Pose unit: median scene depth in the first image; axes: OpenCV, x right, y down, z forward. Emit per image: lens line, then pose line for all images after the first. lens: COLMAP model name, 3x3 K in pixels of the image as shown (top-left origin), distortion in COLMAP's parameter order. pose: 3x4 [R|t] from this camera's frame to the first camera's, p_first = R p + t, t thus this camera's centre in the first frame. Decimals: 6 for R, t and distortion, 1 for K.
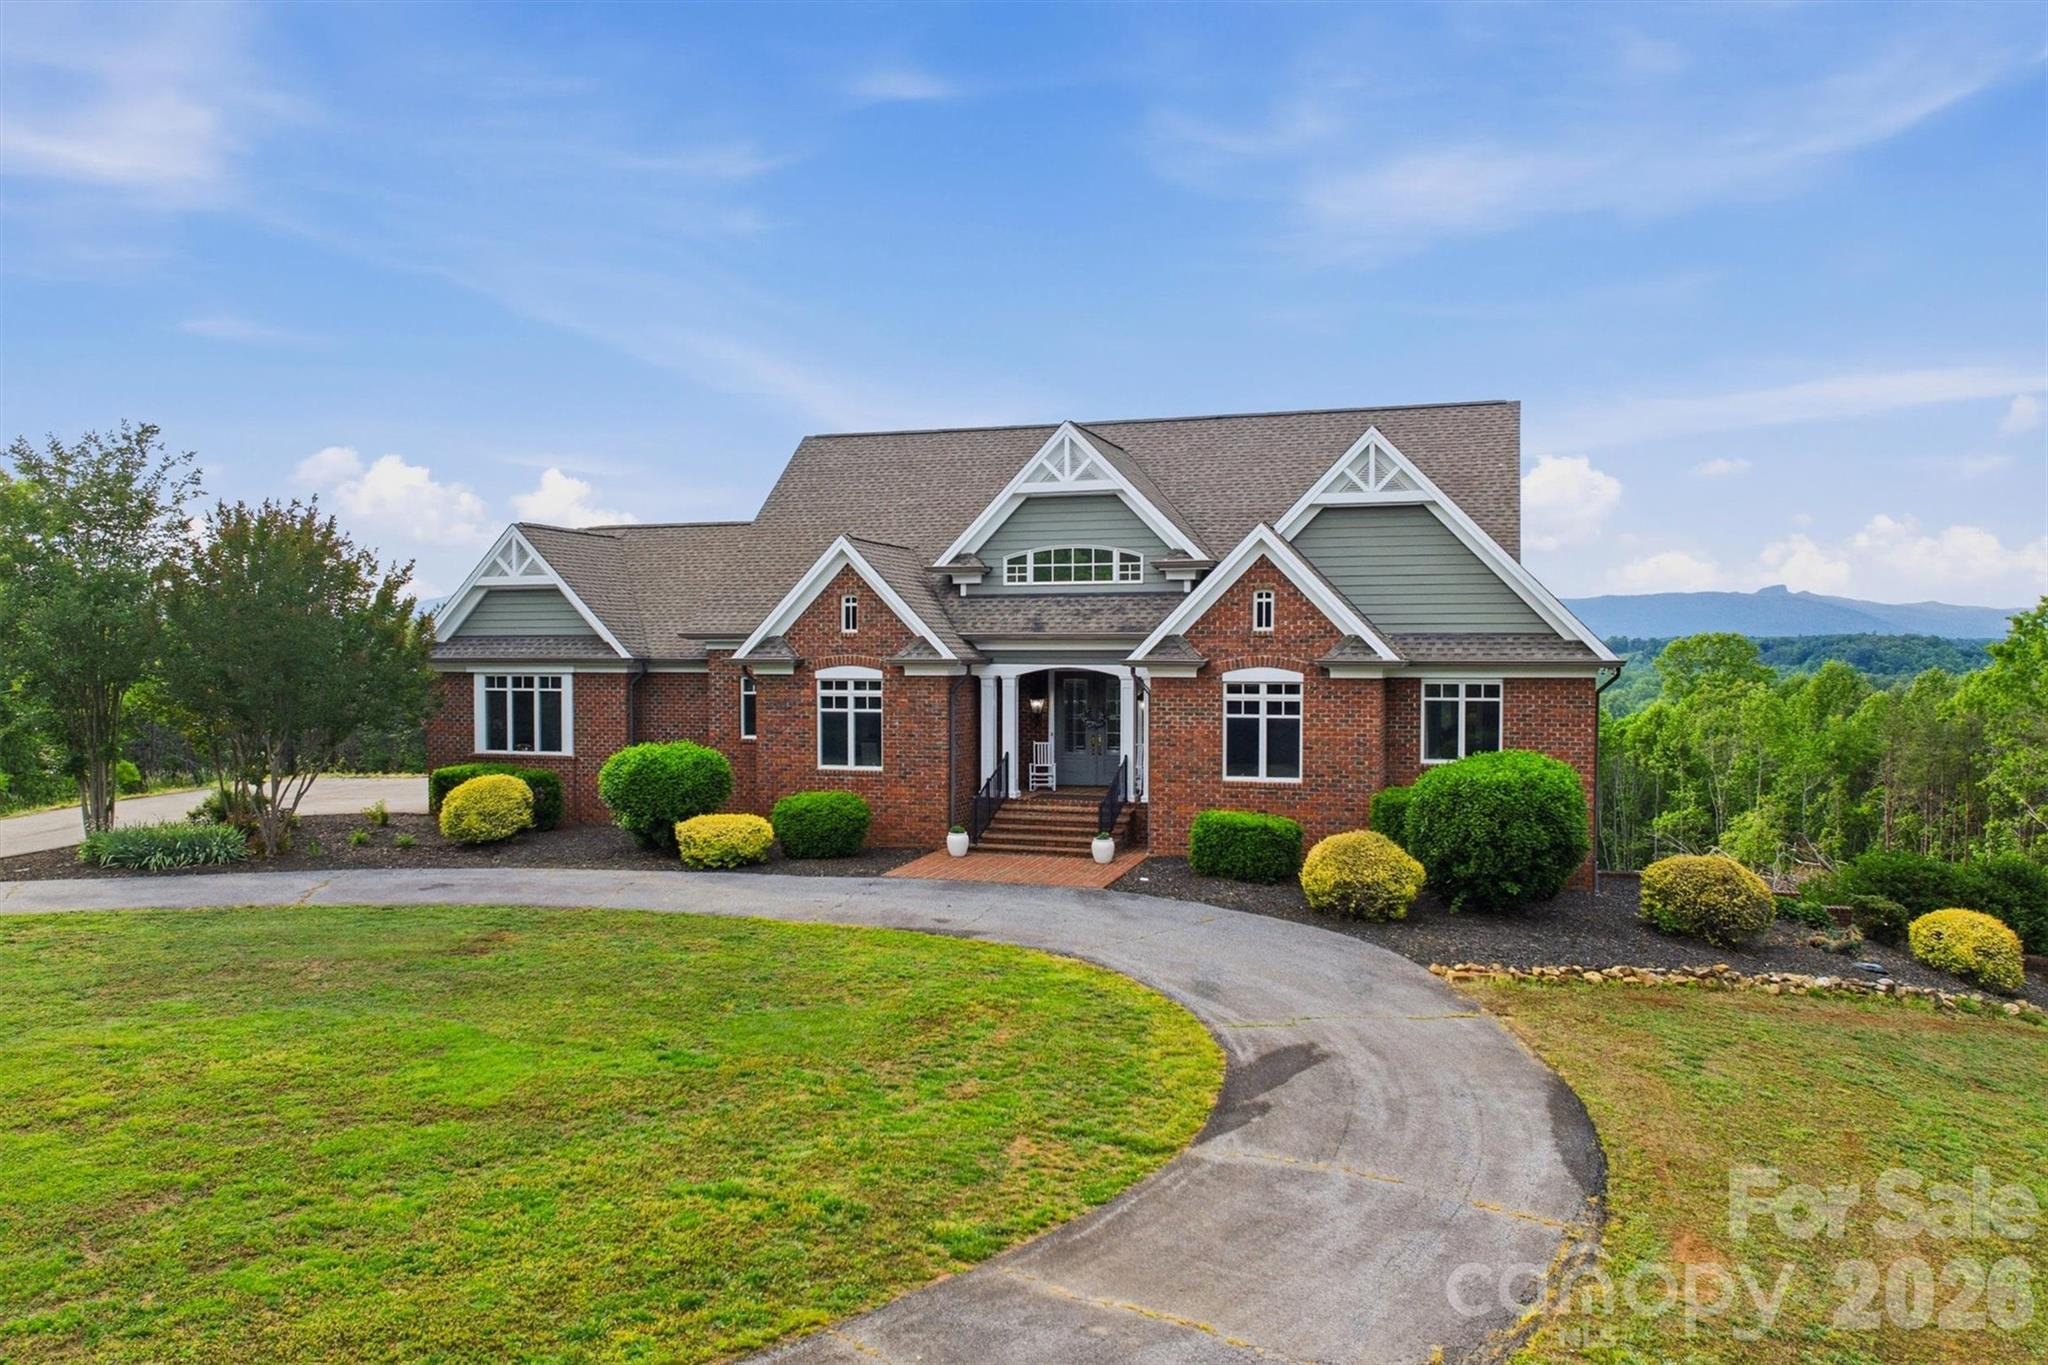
lens RADIAL K [[1487.0, 0, 994.2], [0, 1487.0, 649.1], [0, 0, 1]] dist [-0.040781, -0.003631]
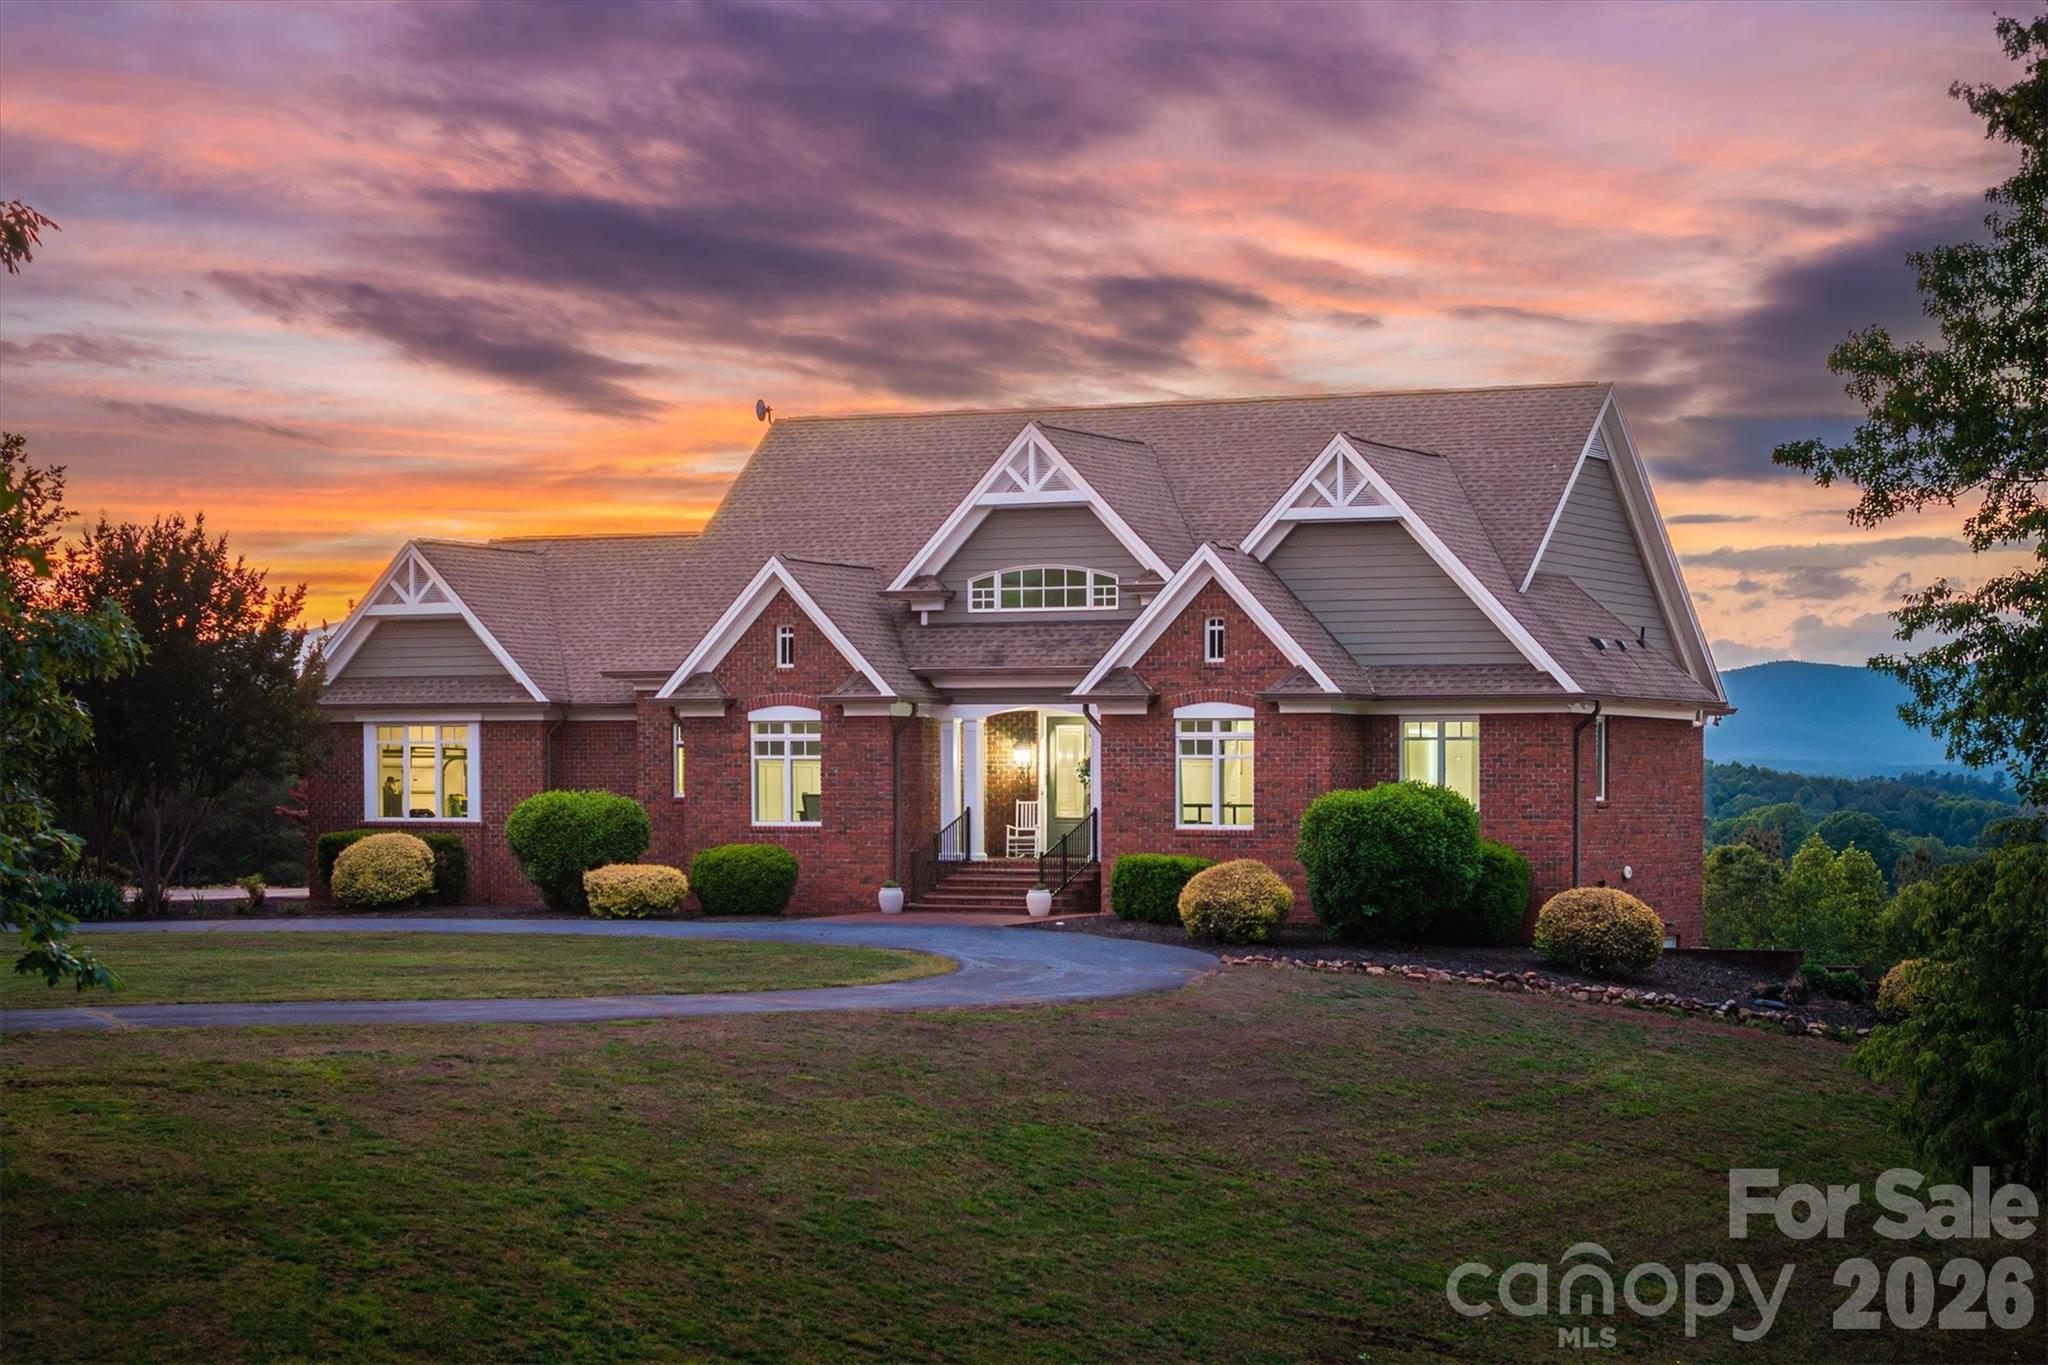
lens RADIAL K [[4100.0, 0, 1025.1], [0, 4100.0, 691.4], [0, 0, 1]] dist [-0.184711, 0.000000]
pose [[0.988395, -0.001577, -0.151897, 0.409269], [-0.001777, 0.999758, -0.021942, 0.055637], [0.151895, 0.021958, 0.988153, -1.362407]]
